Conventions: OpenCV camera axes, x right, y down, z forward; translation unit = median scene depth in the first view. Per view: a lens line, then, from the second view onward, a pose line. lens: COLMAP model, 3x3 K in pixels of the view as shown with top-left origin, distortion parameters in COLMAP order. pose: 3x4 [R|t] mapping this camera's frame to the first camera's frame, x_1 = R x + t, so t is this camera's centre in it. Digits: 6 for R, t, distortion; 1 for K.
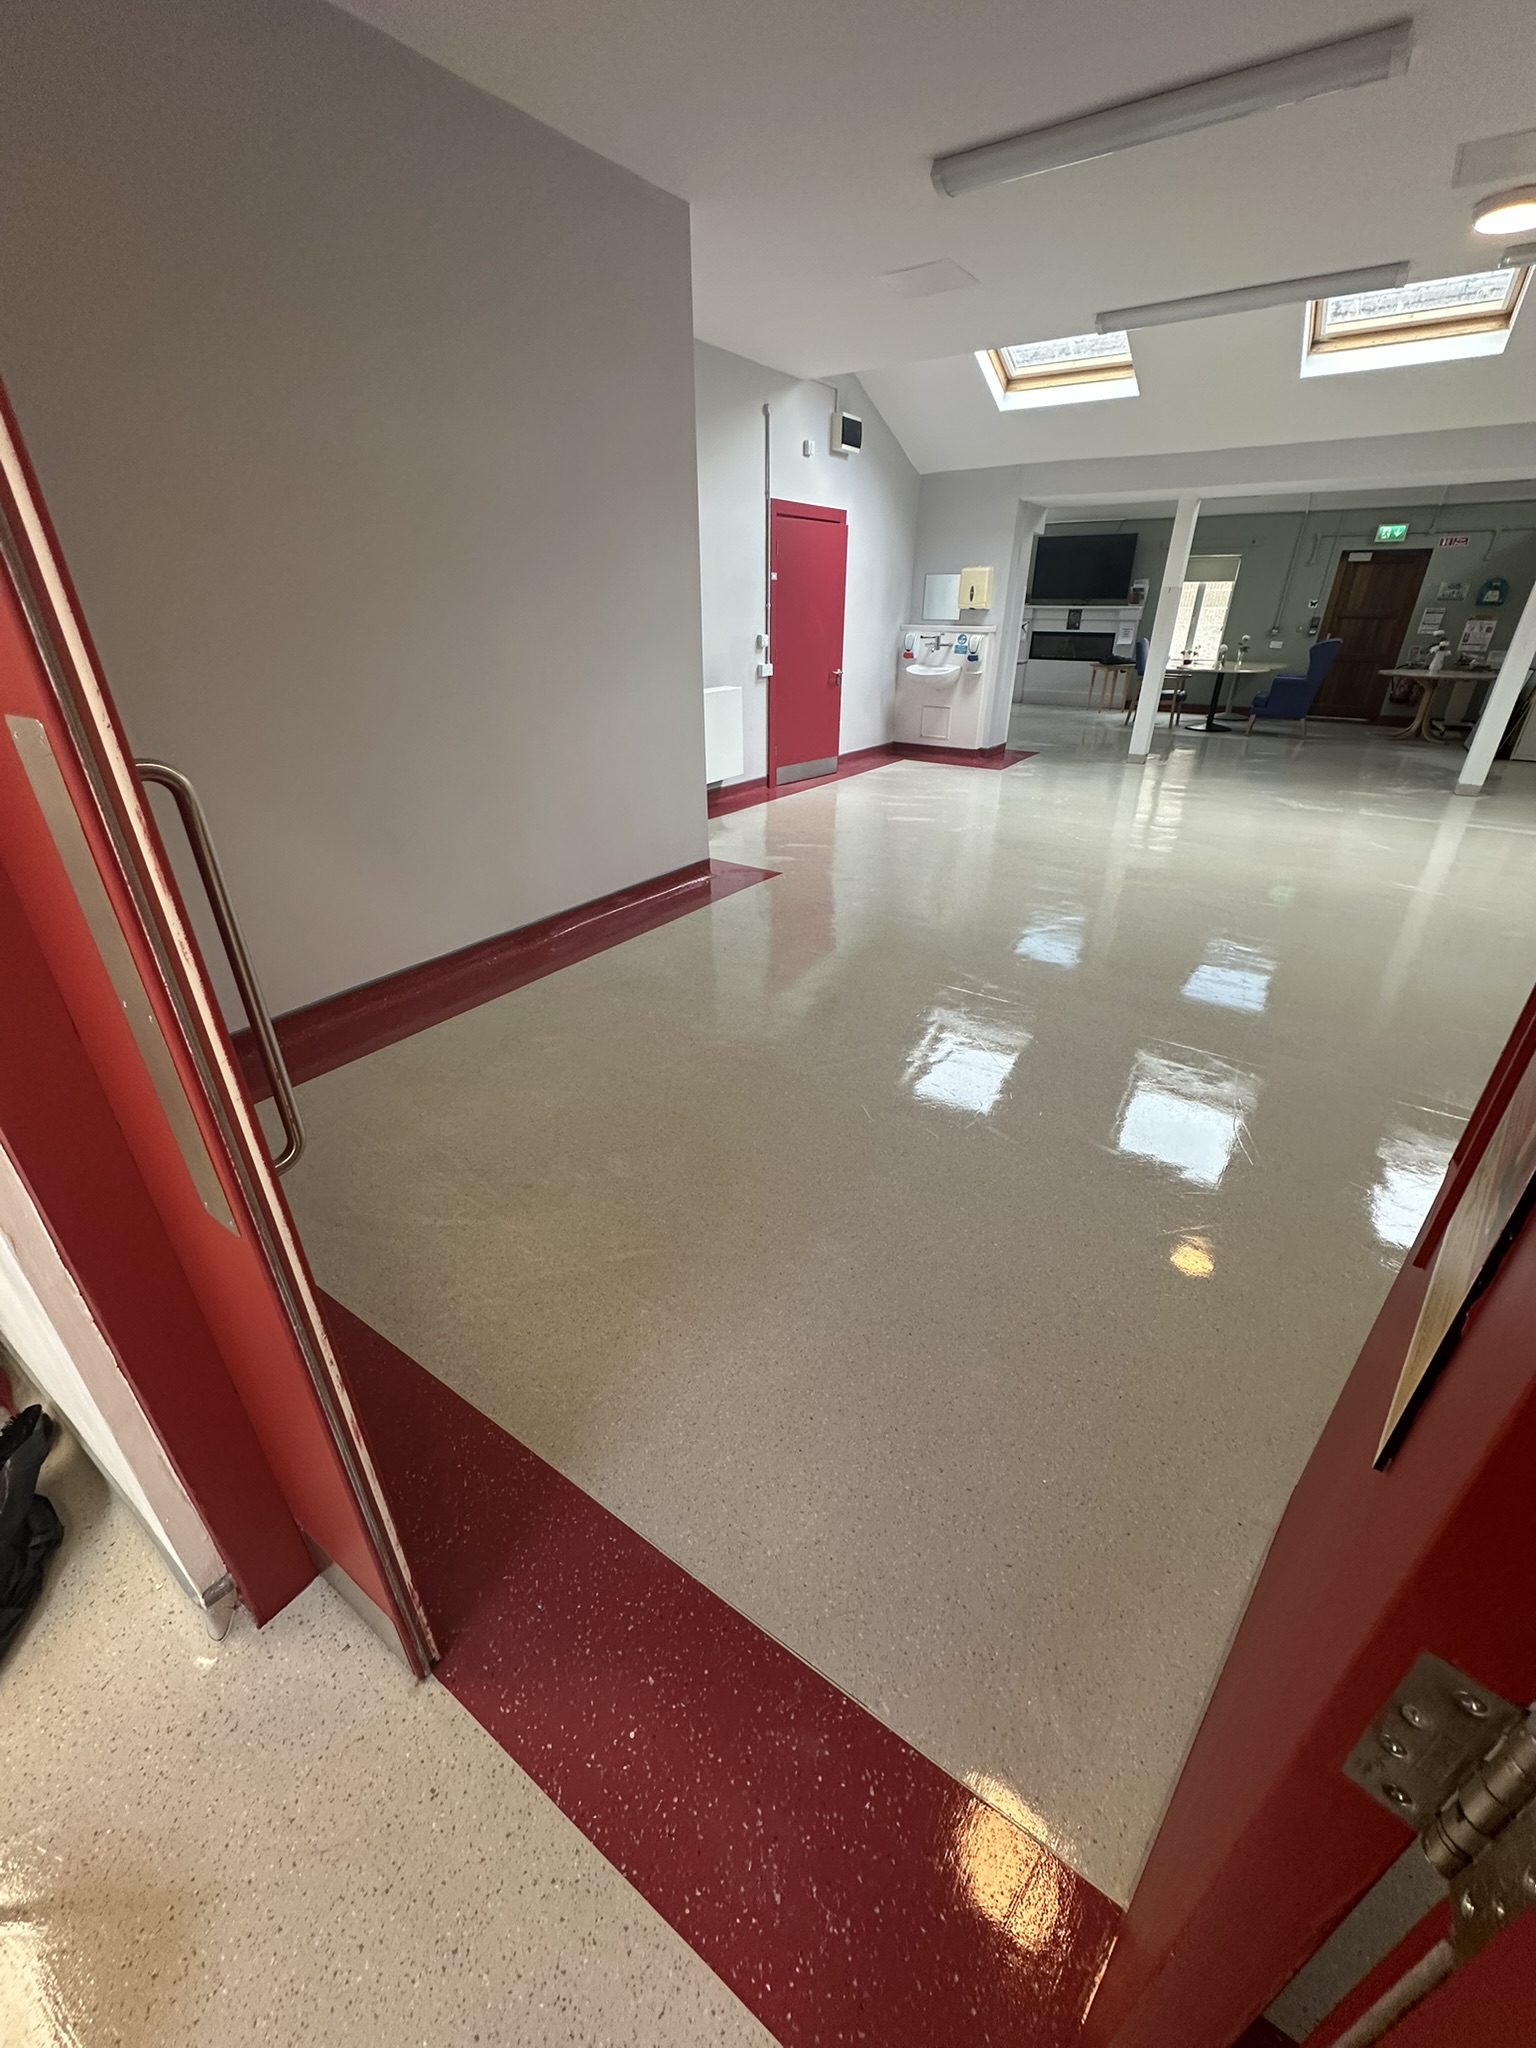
lens RADIAL K [[810.8, 0, 771.3], [0, 810.8, 1023.2], [0, 0, 1]] dist [-0.000318, 0.000189]
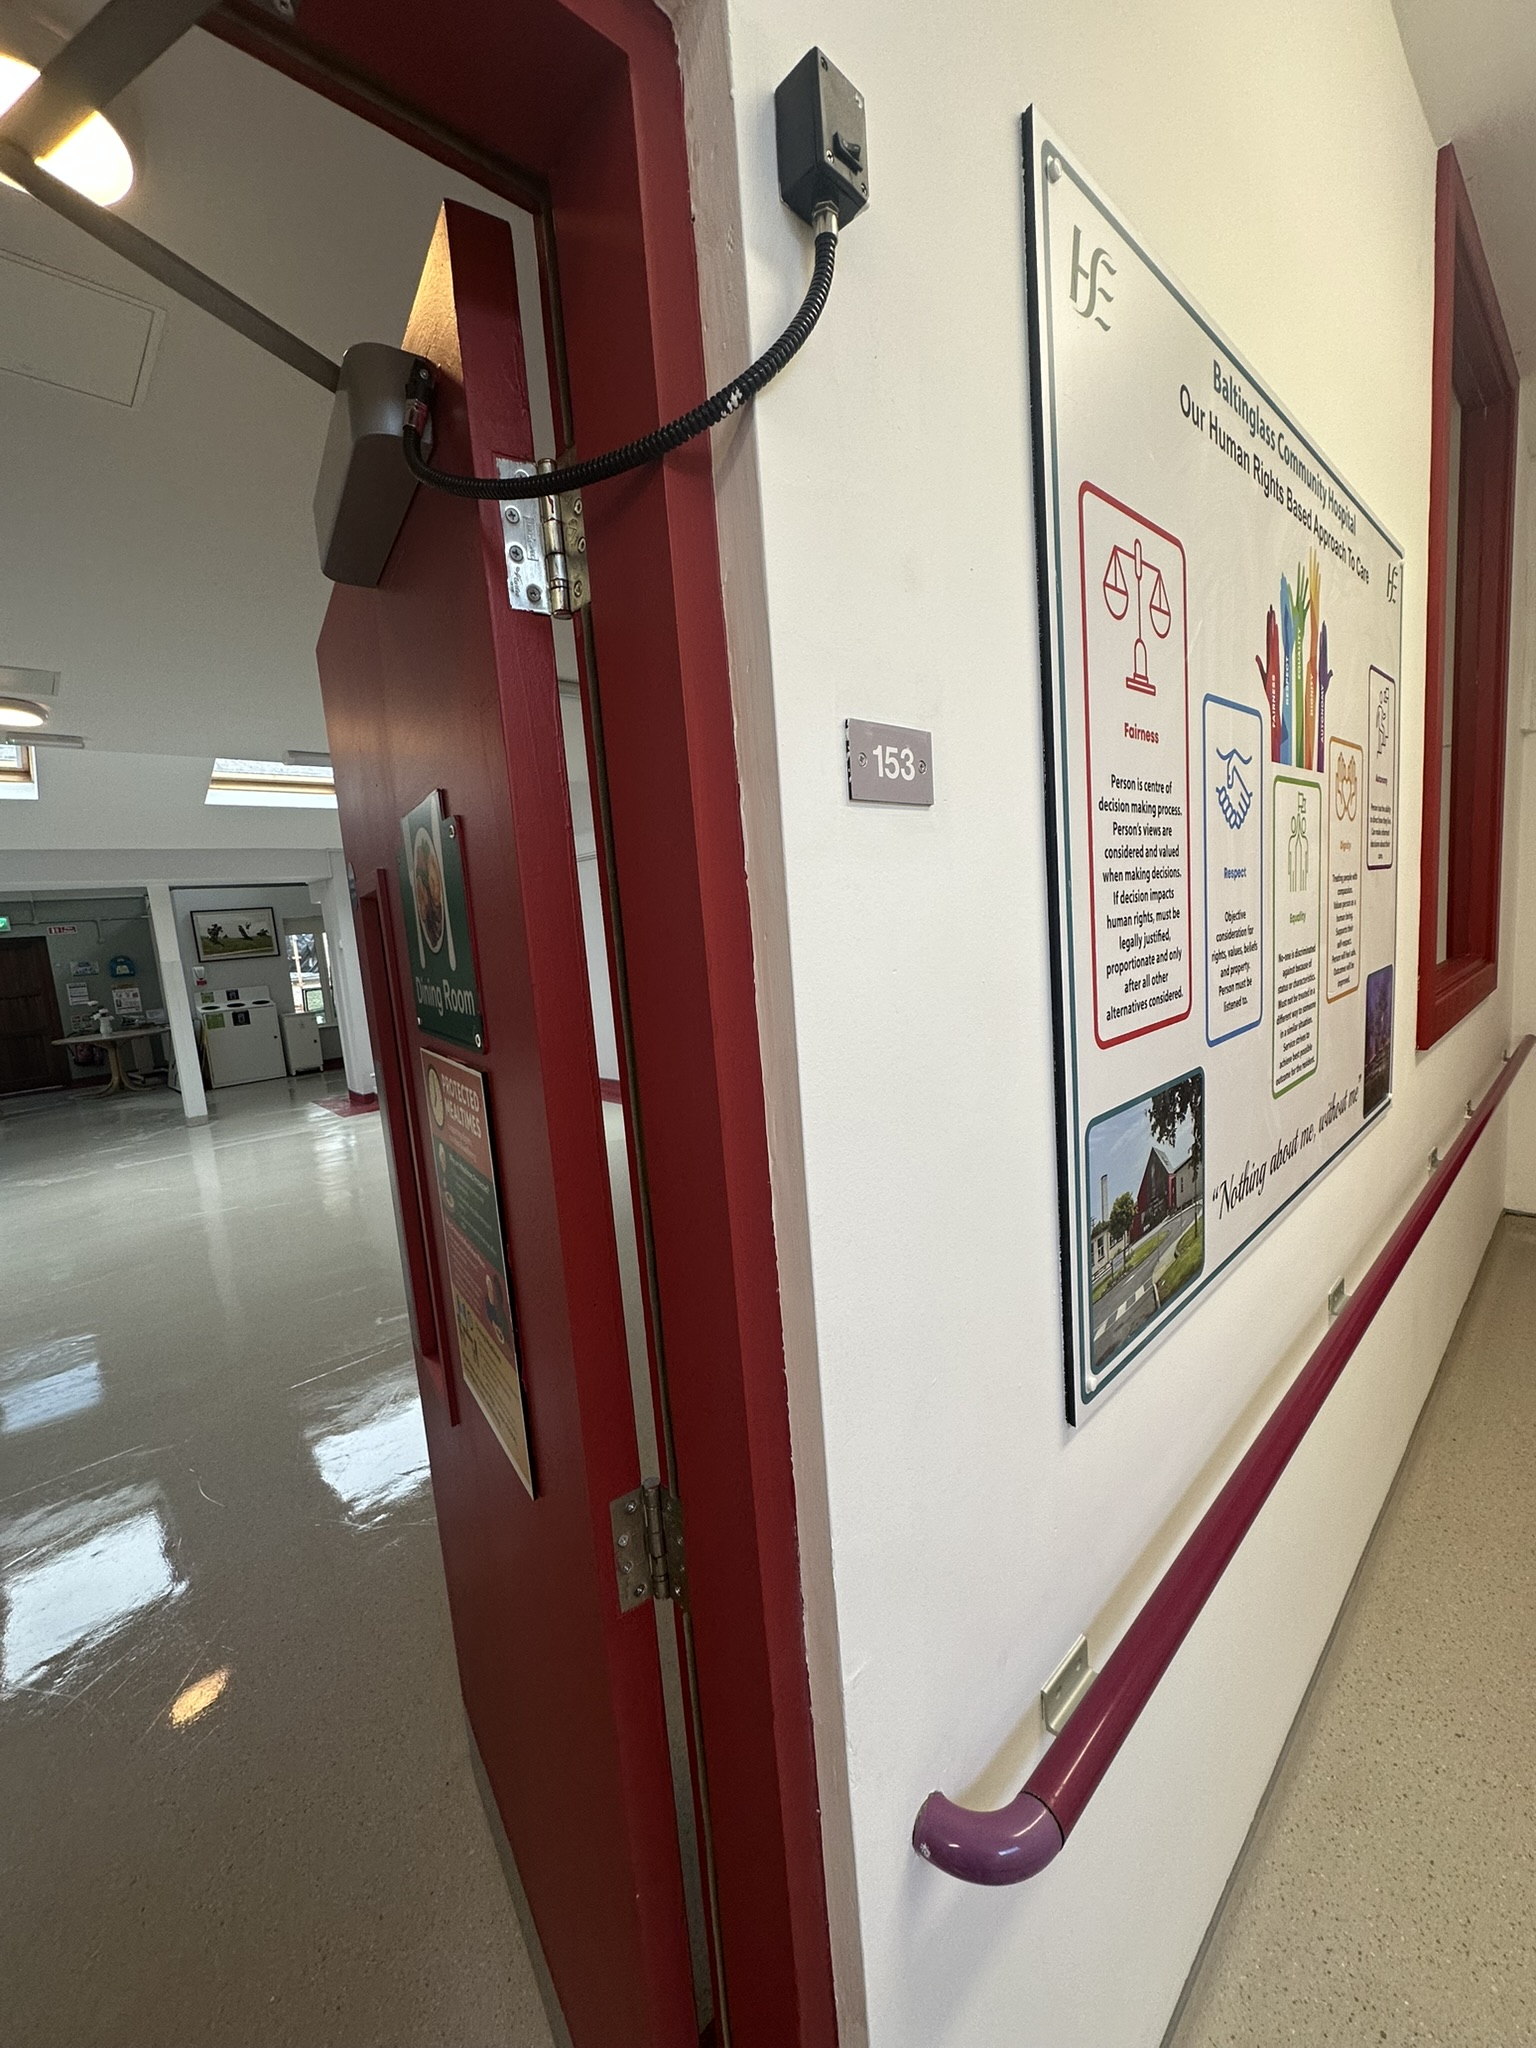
lens RADIAL K [[810.8, 0, 769.7], [0, 810.8, 1022.2], [0, 0, 1]] dist [-0.000318, 0.000189]
pose [[0.215826, -0.142335, 0.966002, -0.041056], [0.516825, 0.856025, 0.010661, -0.004402], [-0.828439, 0.496953, 0.258315, -0.021789]]
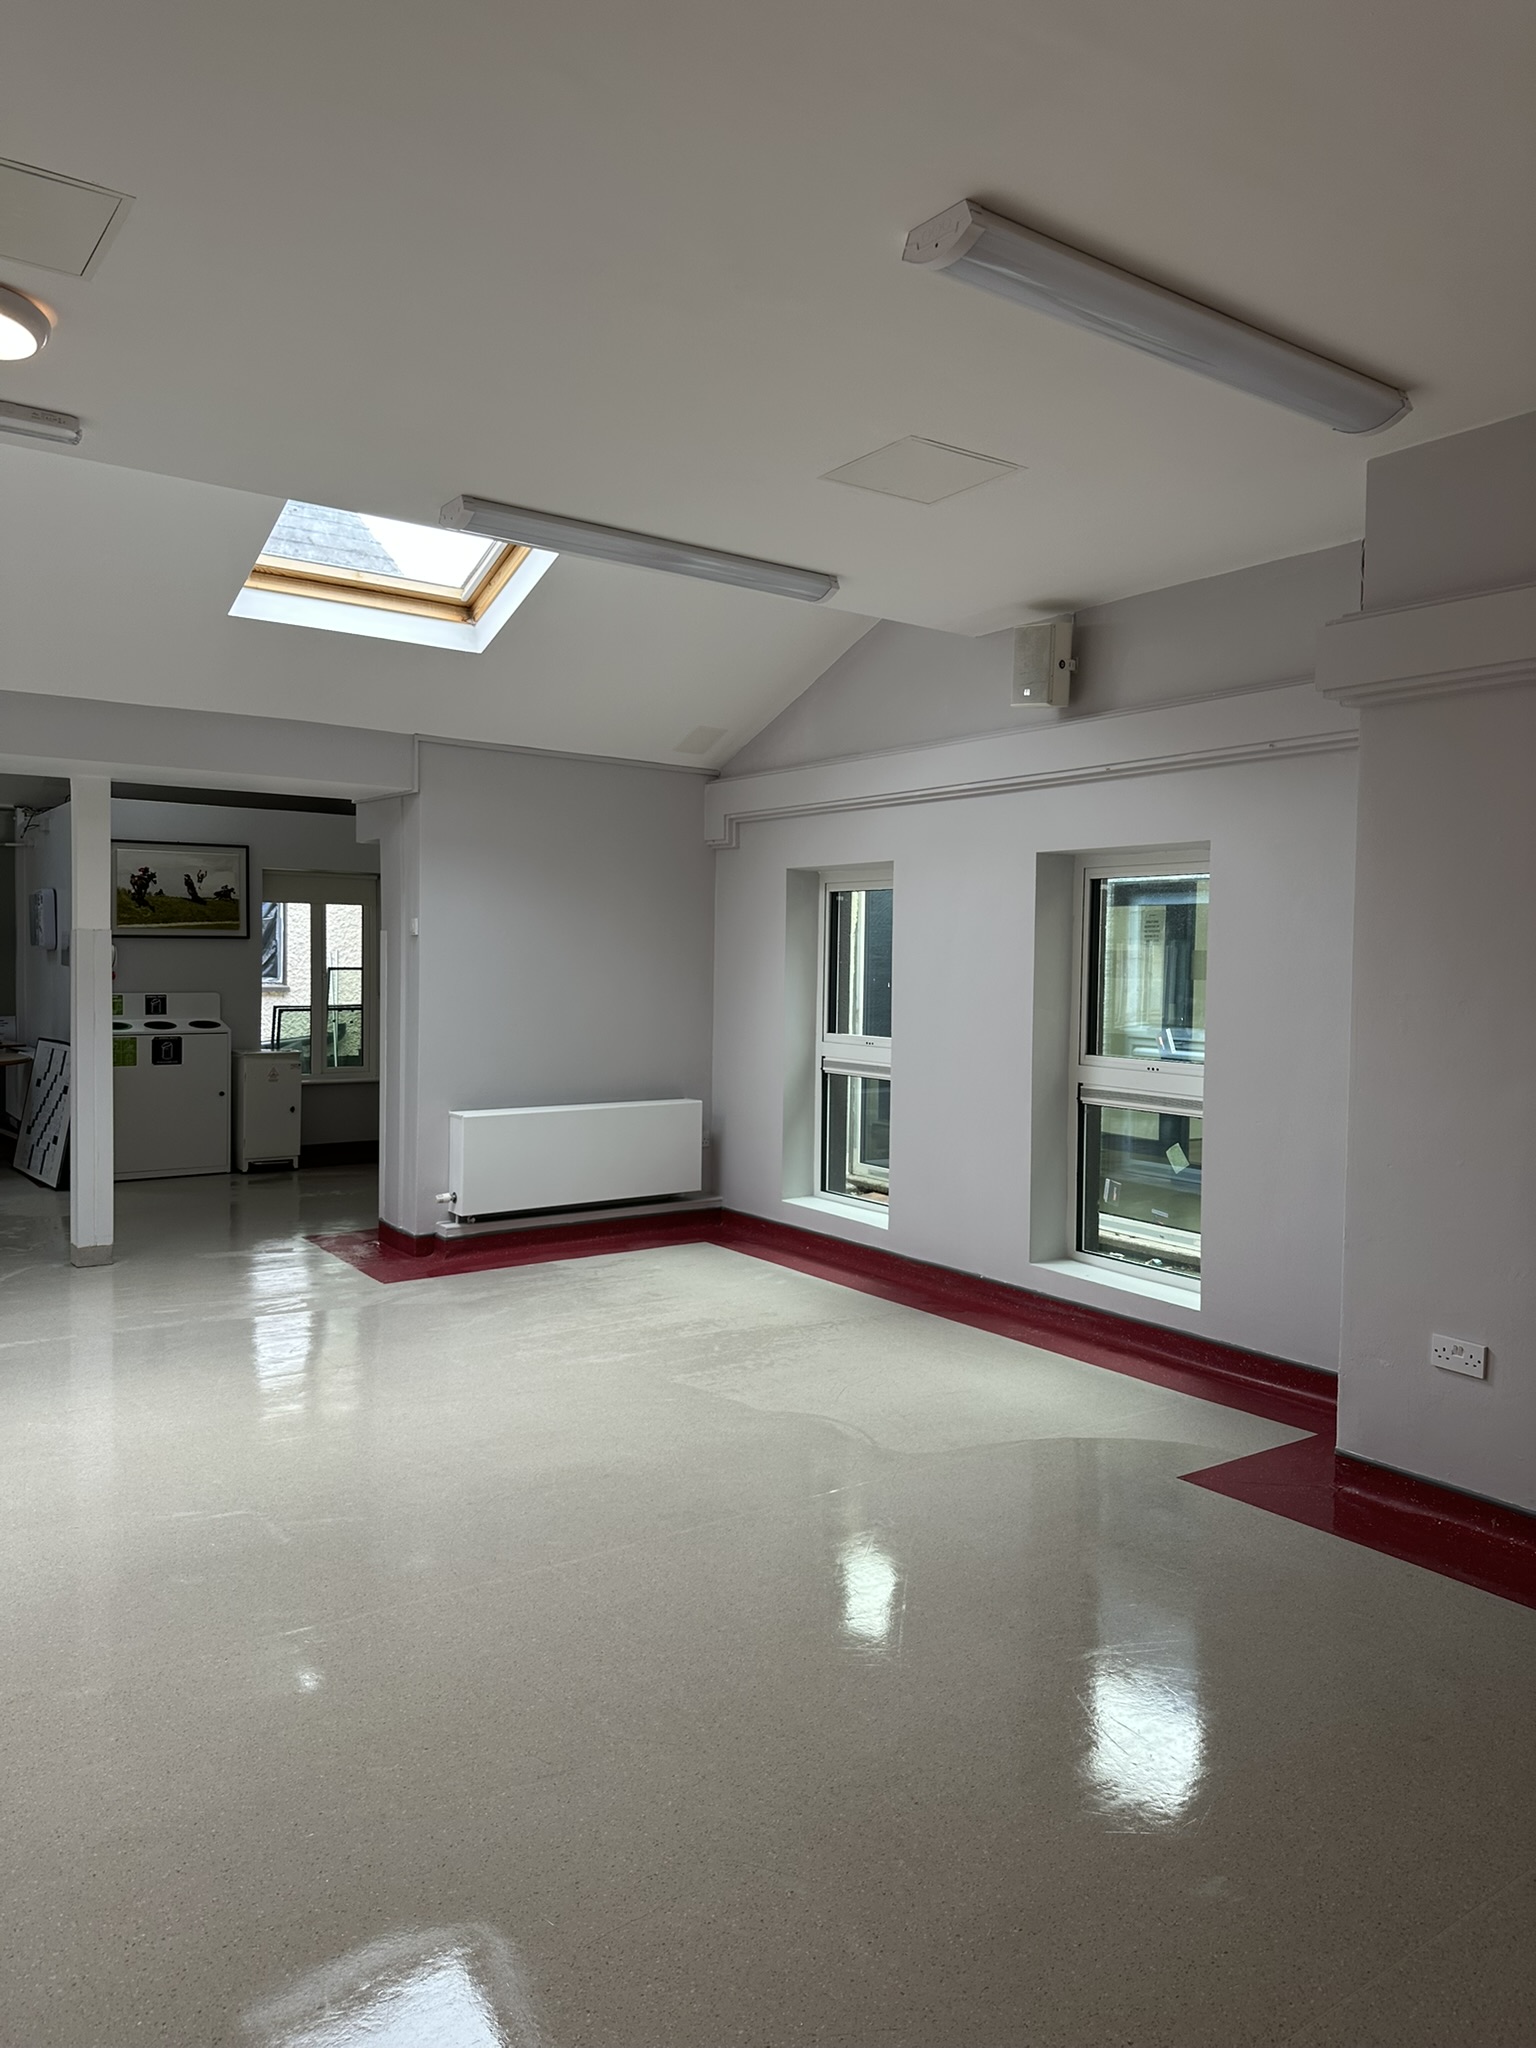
lens RADIAL K [[1415.5, 0, 768.9], [0, 1415.5, 1014.2], [0, 0, 1]] dist [0.053879, -0.067331]
pose [[0.335099, -0.038257, 0.941406, 0.090414], [0.421614, 0.899642, -0.113516, -0.121073], [-0.842585, 0.434949, 0.317599, 0.211687]]
